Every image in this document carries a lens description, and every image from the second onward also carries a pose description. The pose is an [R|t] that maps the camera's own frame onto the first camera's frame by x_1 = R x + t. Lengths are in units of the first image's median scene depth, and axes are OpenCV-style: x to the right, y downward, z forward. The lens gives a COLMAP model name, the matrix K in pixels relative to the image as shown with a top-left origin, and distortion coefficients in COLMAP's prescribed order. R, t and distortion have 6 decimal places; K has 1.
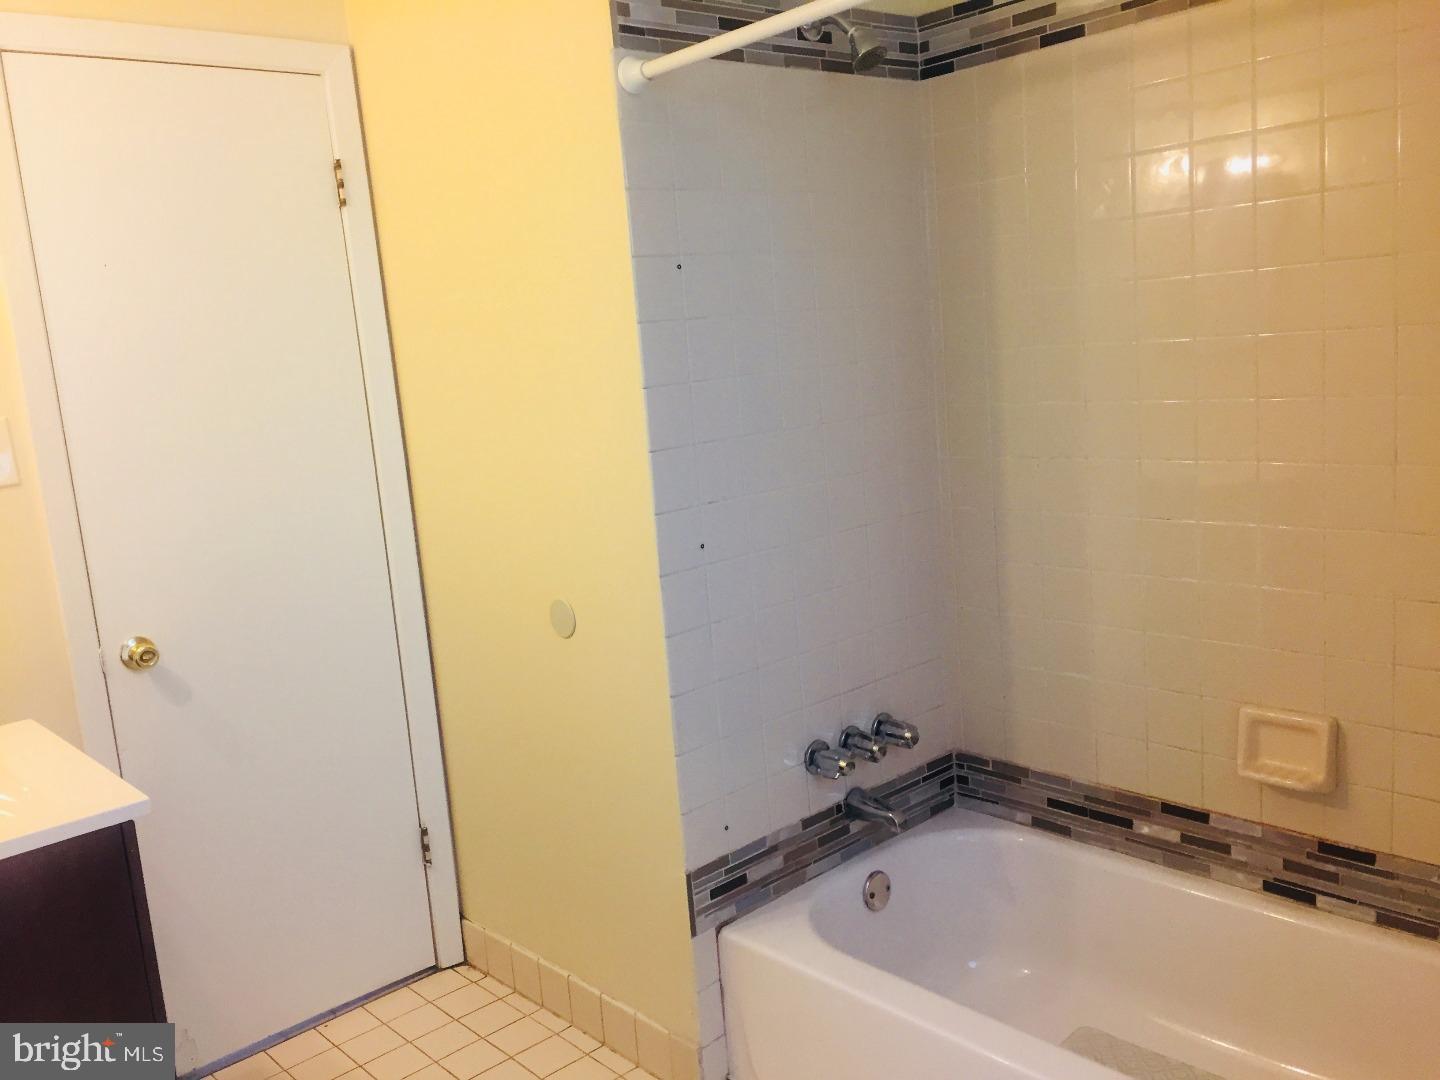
lens RADIAL K [[1248.3, 0, 718.6], [0, 1248.3, 542.4], [0, 0, 1]] dist [0.065194, -0.072280]
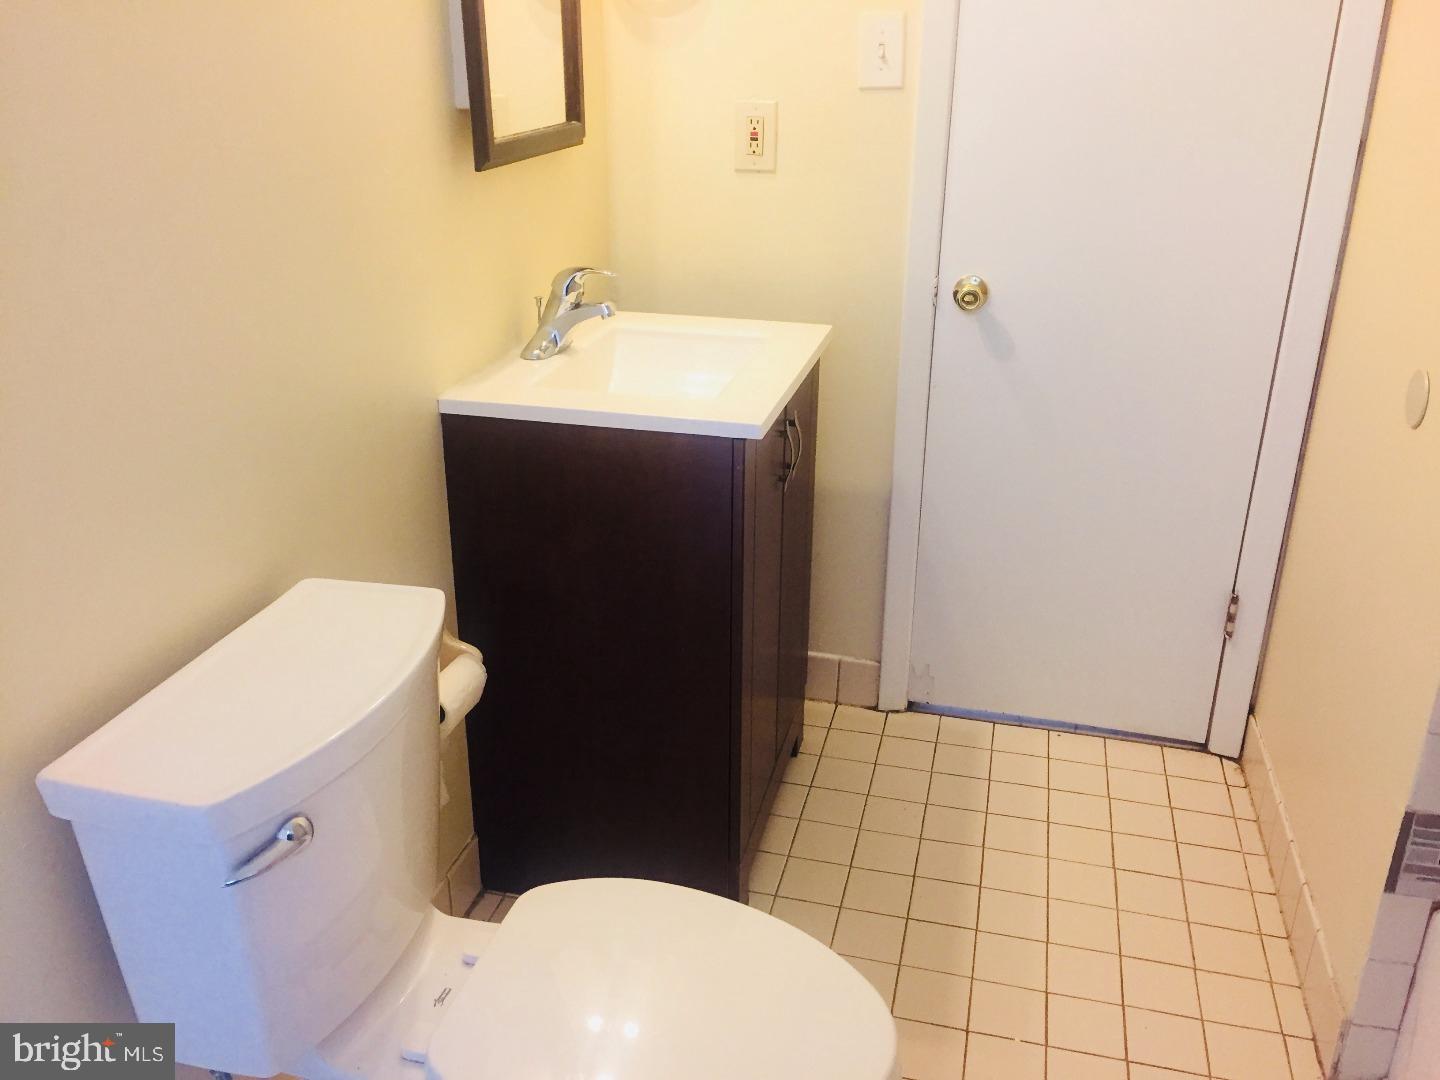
lens RADIAL K [[1248.3, 0, 718.6], [0, 1248.3, 534.7], [0, 0, 1]] dist [0.065194, -0.072280]
pose [[0.548574, 0.399338, -0.734572, 0.183315], [-0.195759, 0.915492, 0.351500, -0.036911], [0.812862, -0.049025, 0.580389, 0.254162]]
